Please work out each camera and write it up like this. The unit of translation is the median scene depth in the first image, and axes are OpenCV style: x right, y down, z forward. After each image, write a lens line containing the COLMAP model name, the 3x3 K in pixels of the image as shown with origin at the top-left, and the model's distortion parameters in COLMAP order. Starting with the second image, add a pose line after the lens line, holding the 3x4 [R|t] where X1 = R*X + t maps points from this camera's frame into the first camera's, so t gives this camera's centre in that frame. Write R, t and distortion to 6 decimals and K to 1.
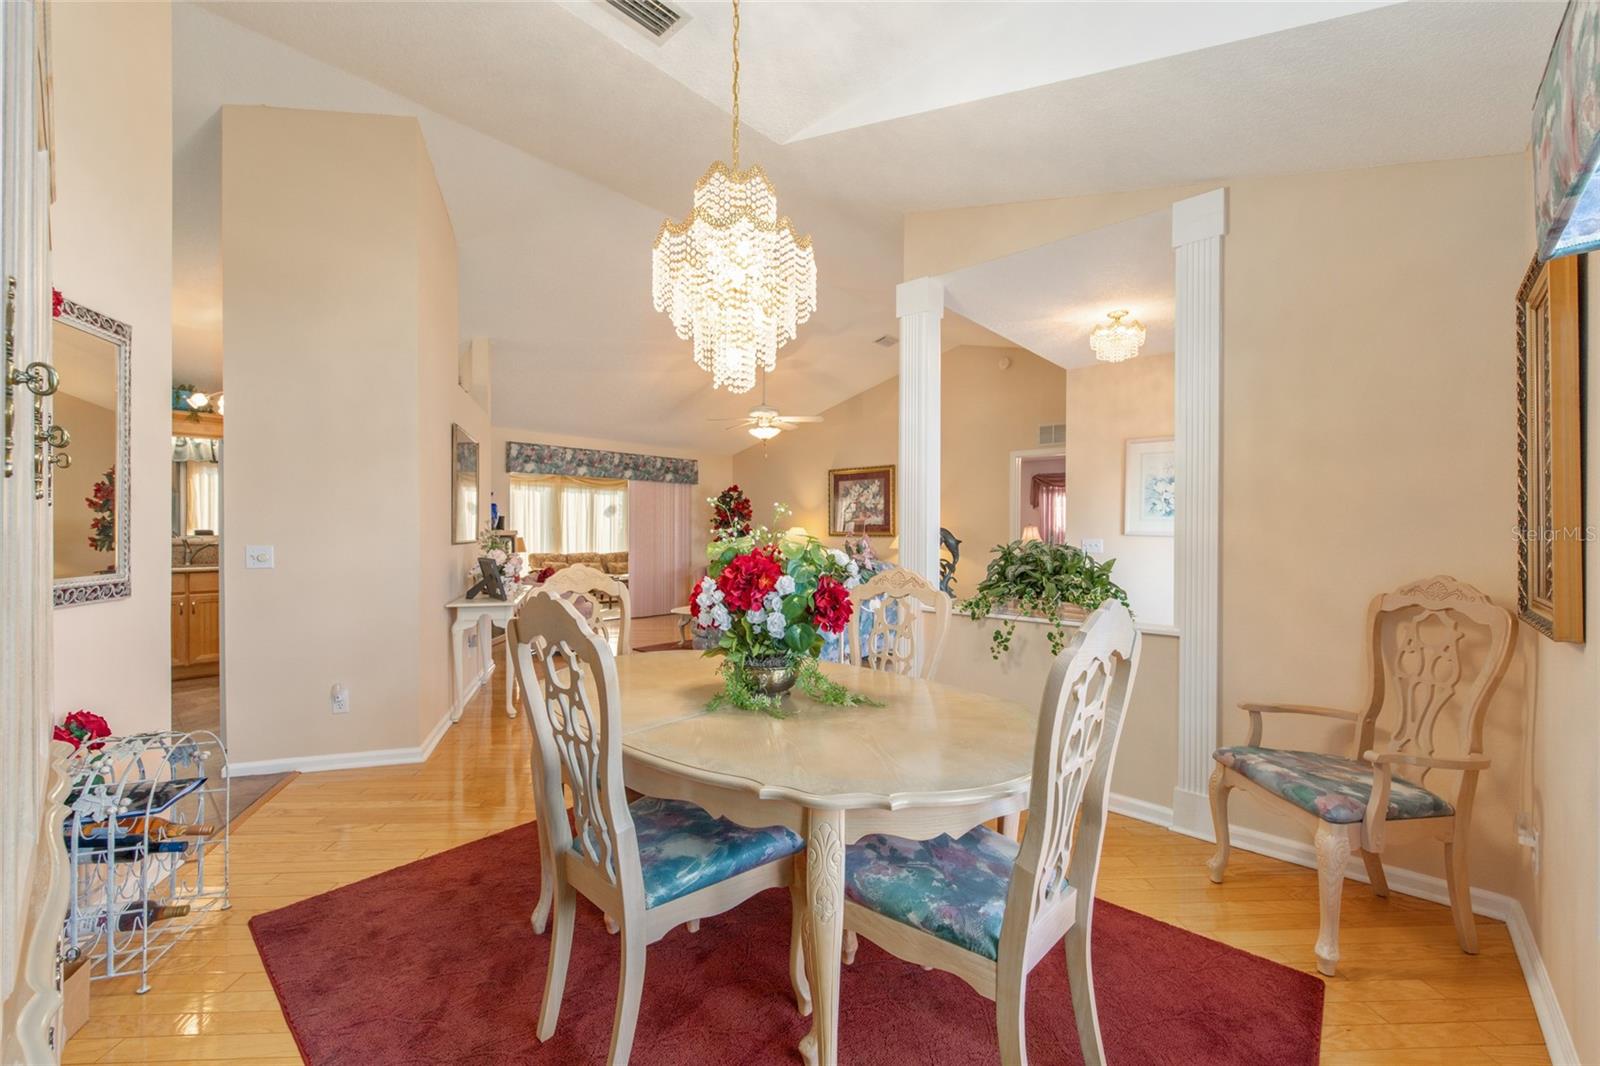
lens RADIAL K [[640.4, 0, 797.2], [0, 640.4, 533.1], [0, 0, 1]] dist [0.000739, 0.000360]
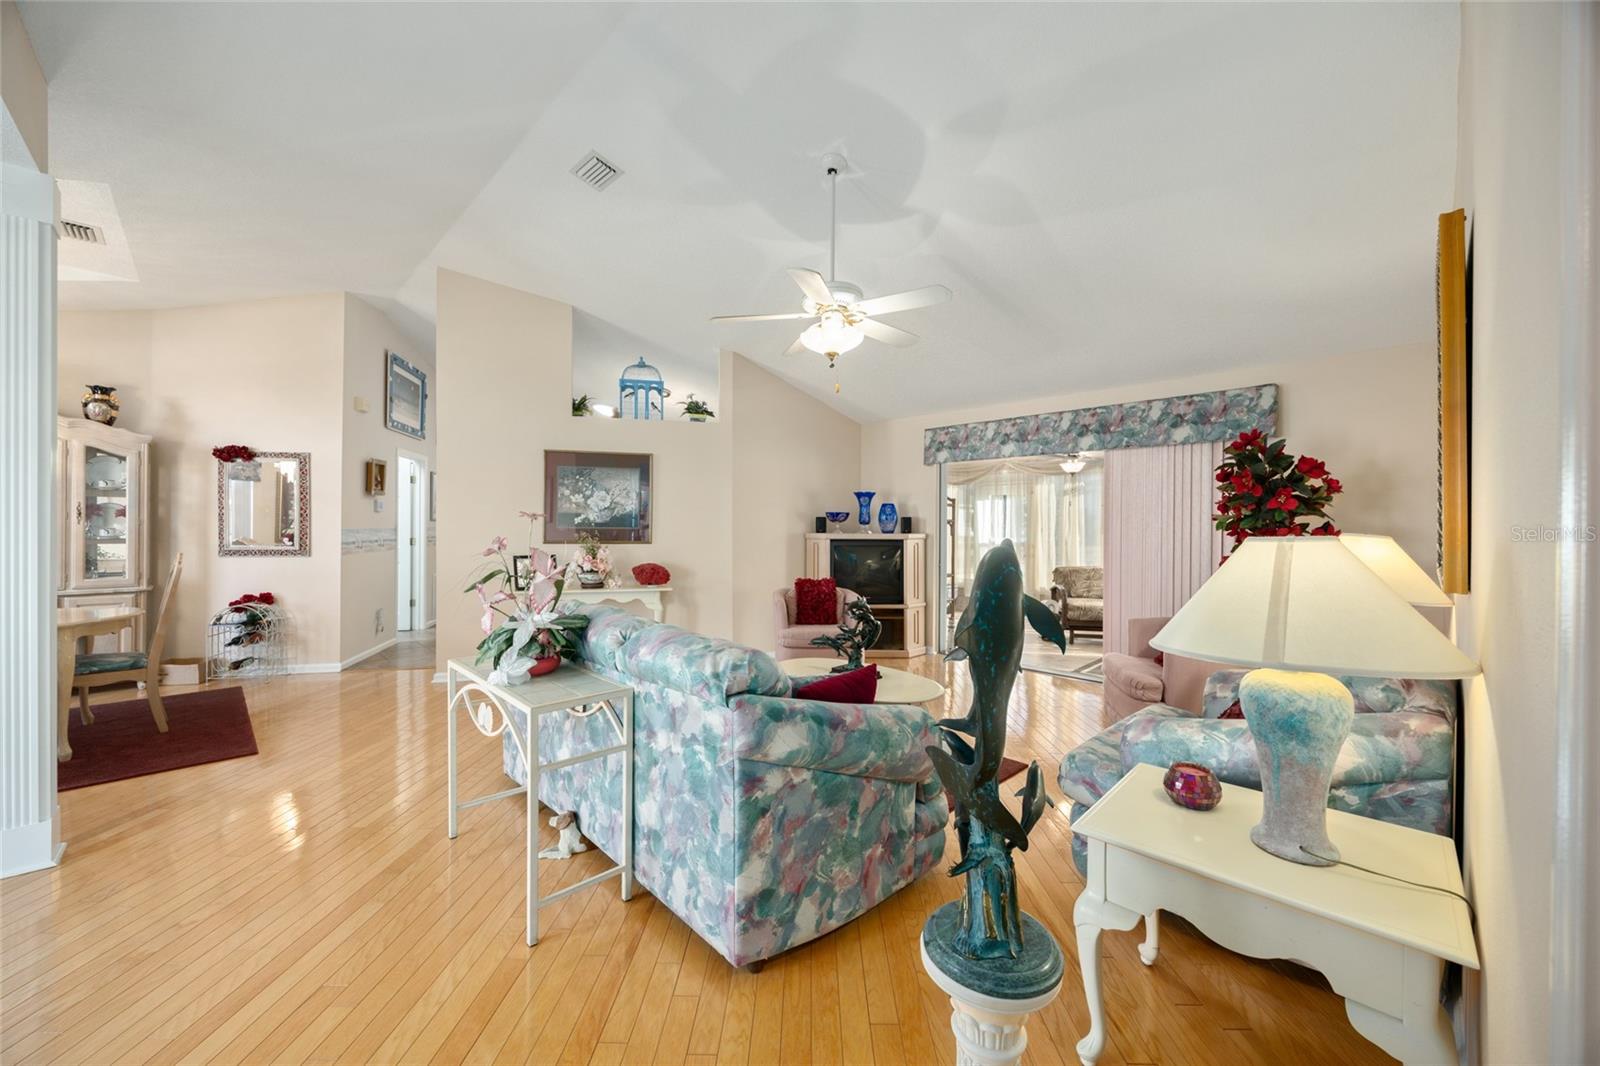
lens RADIAL K [[613.0, 0, 798.8], [0, 613.0, 525.2], [0, 0, 1]] dist [-0.001450, -0.000003]
pose [[-0.061922, -0.002343, -0.998078, 0.330946], [-0.011272, 0.999935, -0.001648, -0.011363], [0.998017, 0.011149, -0.061945, 0.790558]]
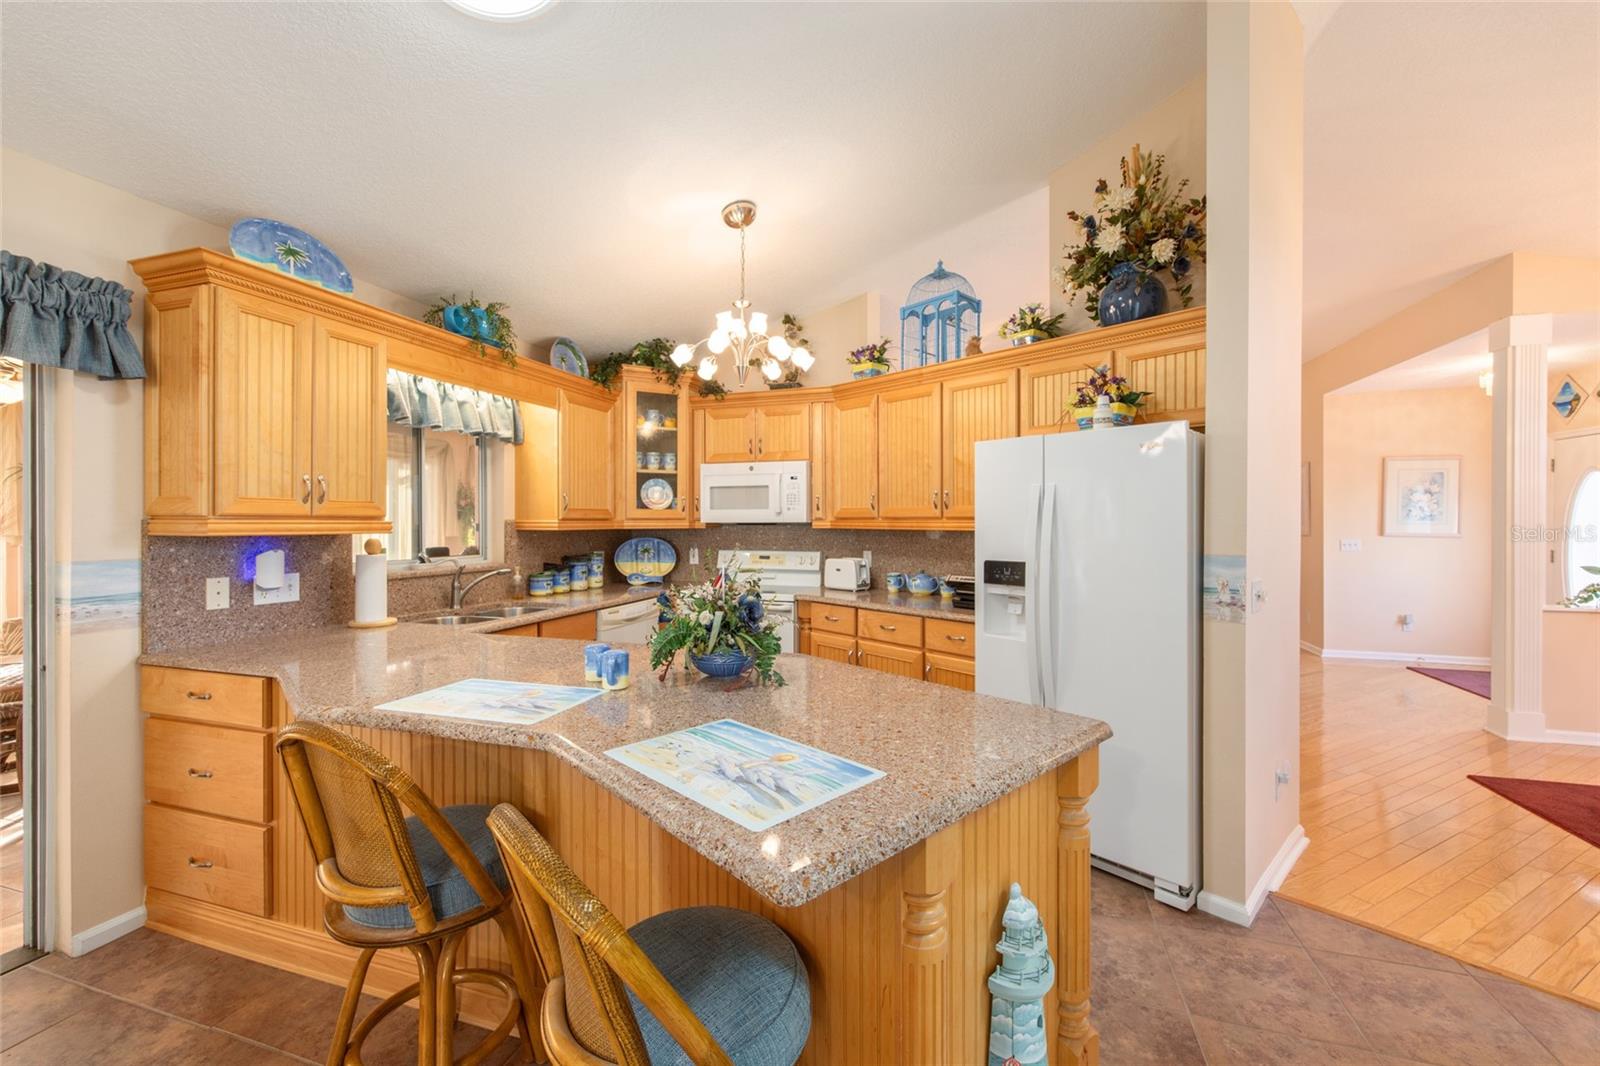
lens RADIAL K [[642.8, 0, 803.8], [0, 642.8, 524.8], [0, 0, 1]] dist [-0.001495, 0.000121]
pose [[0.905531, -0.006123, 0.424237, -0.597378], [0.006408, 0.999979, 0.000754, -0.016121], [-0.424233, 0.002036, 0.905551, 0.220616]]
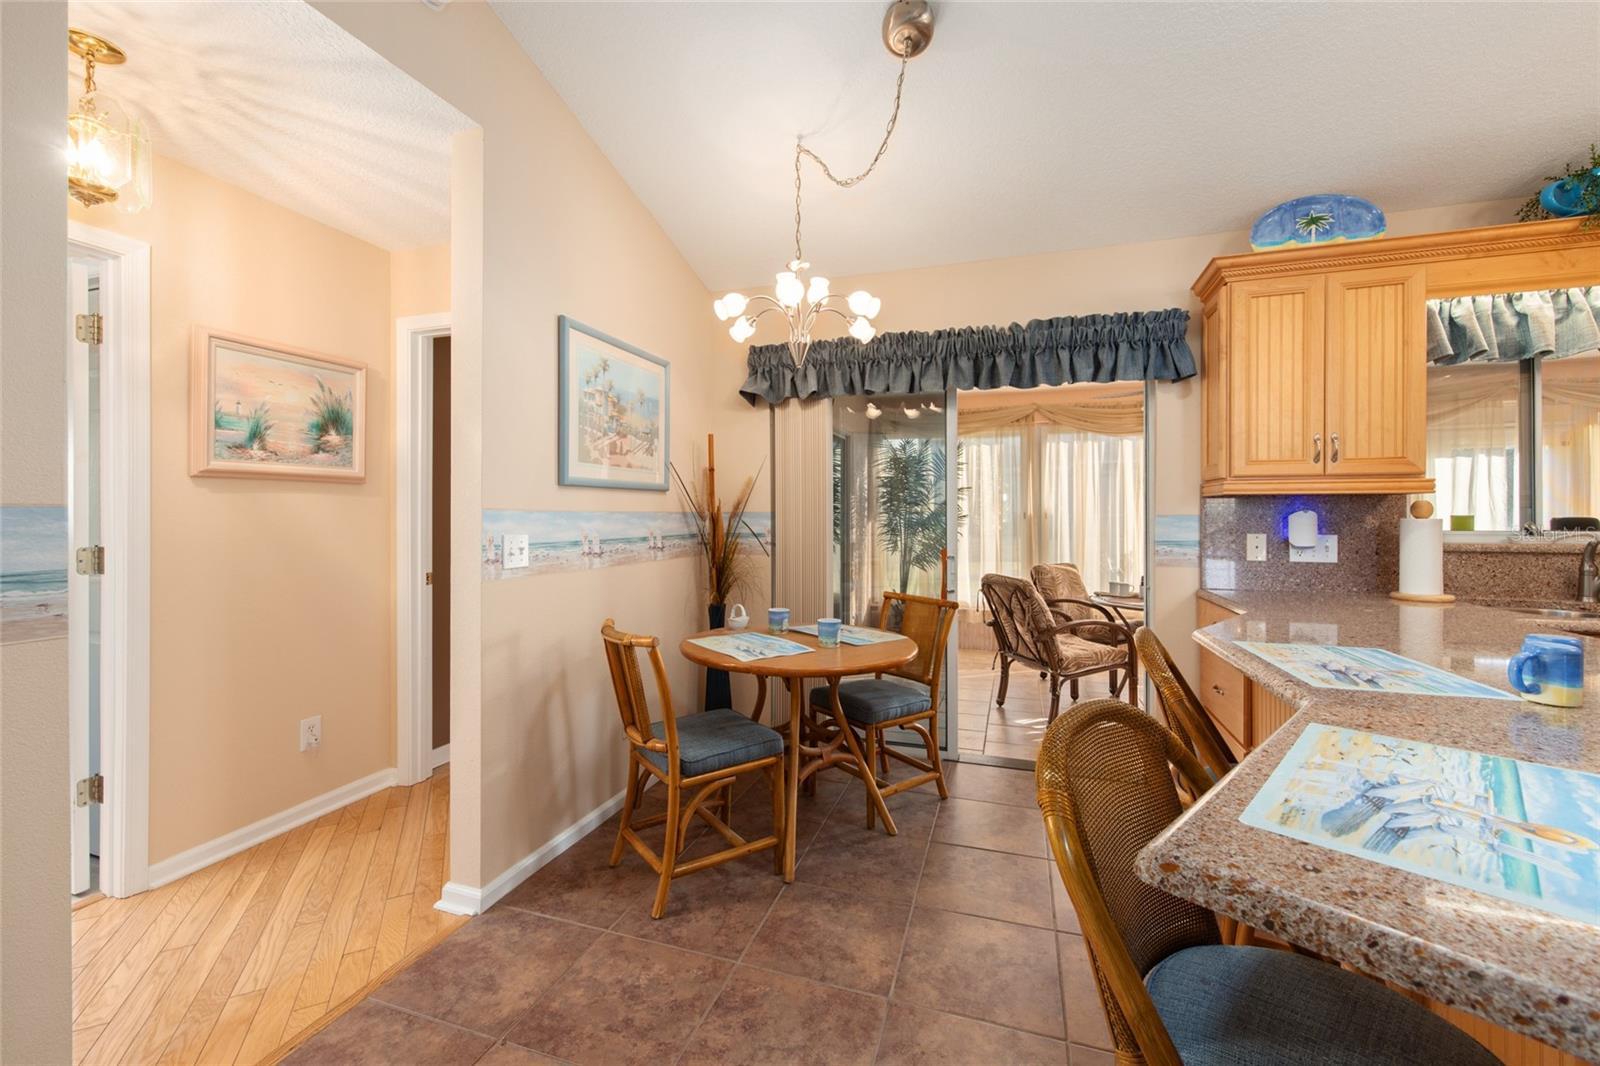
lens RADIAL K [[644.2, 0, 802.3], [0, 644.2, 515.4], [0, 0, 1]] dist [-0.001717, 0.000432]
pose [[0.411298, -0.005719, -0.911483, -0.511300], [-0.002506, 0.999969, -0.007405, -0.000978], [0.911498, 0.005329, 0.411271, 0.241238]]
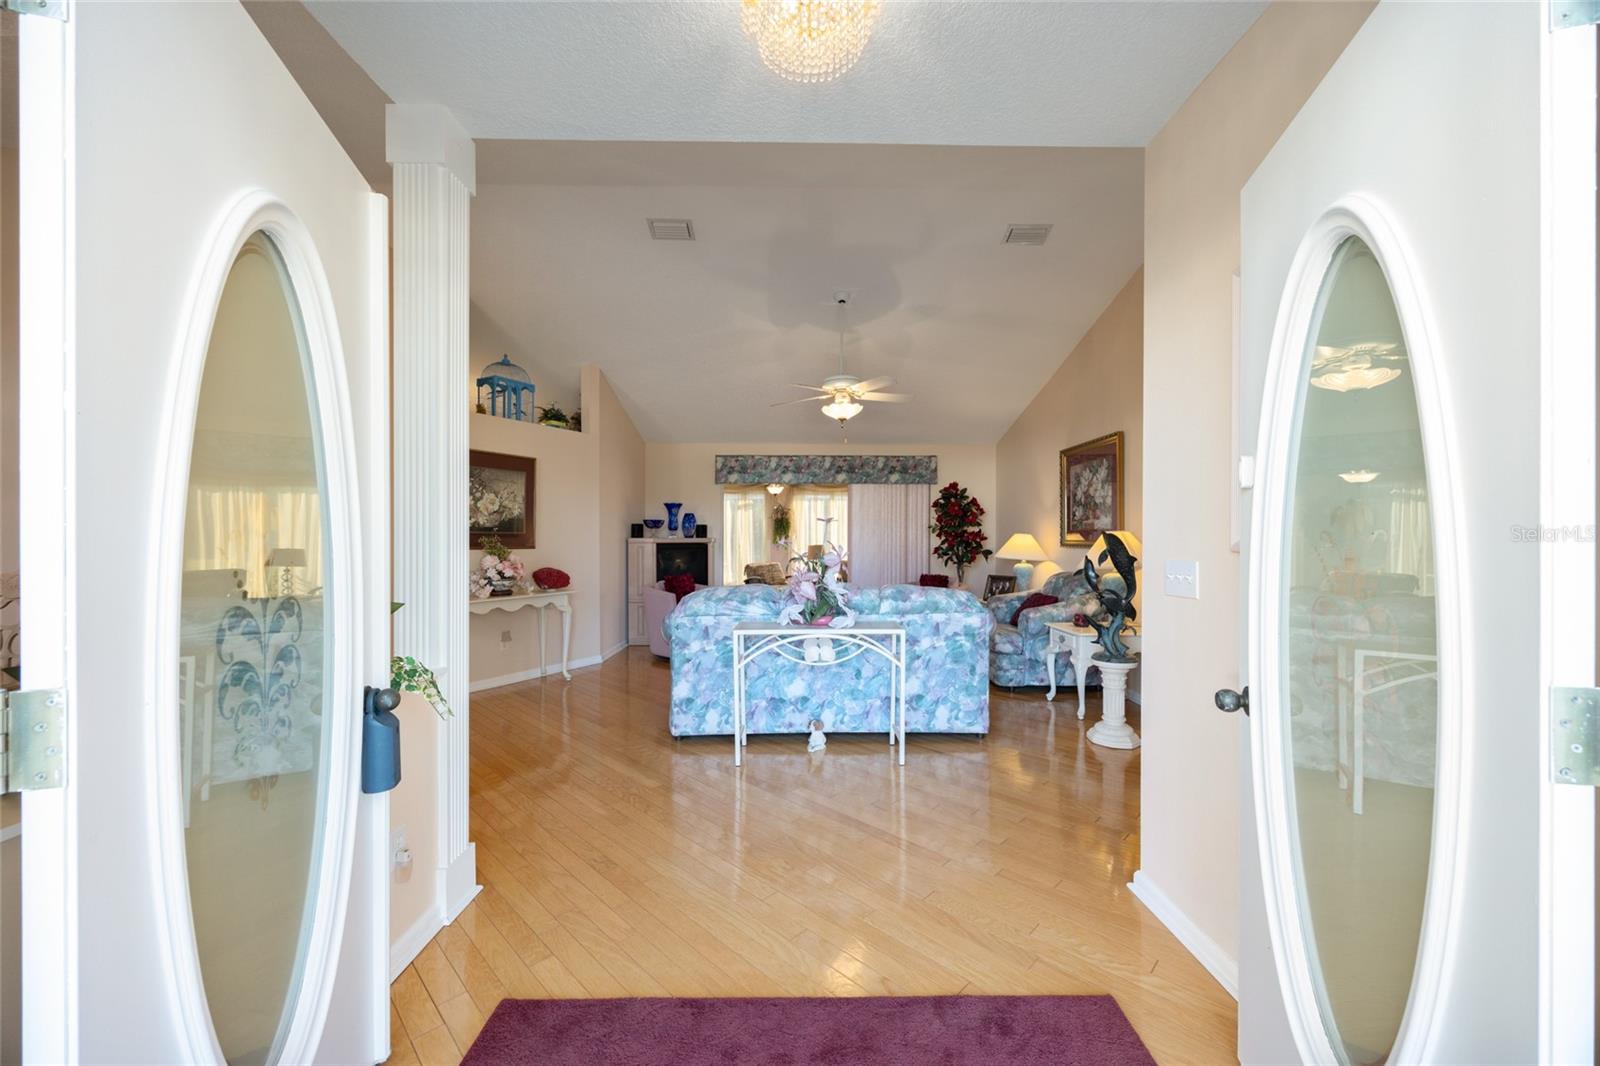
lens RADIAL K [[611.2, 0, 808.7], [0, 611.2, 536.0], [0, 0, 1]] dist [-0.000655, 0.000038]
pose [[0.687799, -0.002212, -0.725898, 0.356839], [-0.003872, 0.999970, -0.006715, -0.001342], [0.725891, 0.007429, 0.687770, 0.366826]]
